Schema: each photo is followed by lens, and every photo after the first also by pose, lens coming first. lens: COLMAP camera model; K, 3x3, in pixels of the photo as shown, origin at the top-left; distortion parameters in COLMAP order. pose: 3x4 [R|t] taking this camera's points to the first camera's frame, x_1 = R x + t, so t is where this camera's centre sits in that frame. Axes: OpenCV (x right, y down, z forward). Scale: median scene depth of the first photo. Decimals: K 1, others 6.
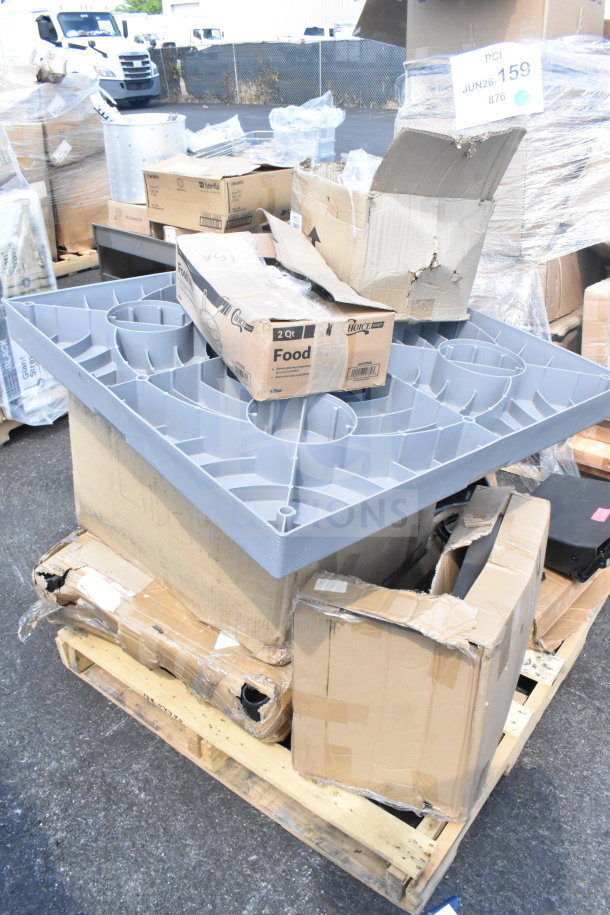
lens RADIAL K [[706.7, 0, 305.0], [0, 706.7, 457.5], [0, 0, 1]] dist [-0.095989, 0.013573]
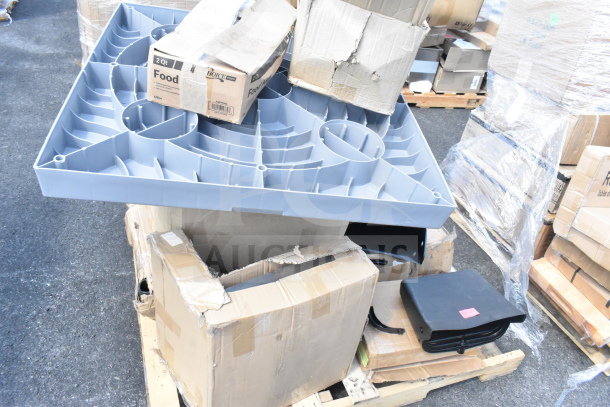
lens RADIAL K [[471.1, 0, 303.0], [0, 471.1, 193.4], [0, 0, 1]] dist [-0.095989, 0.013573]
pose [[0.829242, 0.417919, -0.371081, 0.531763], [-0.398608, 0.907651, 0.131459, -0.130085], [0.391751, 0.038904, 0.919248, 0.178949]]
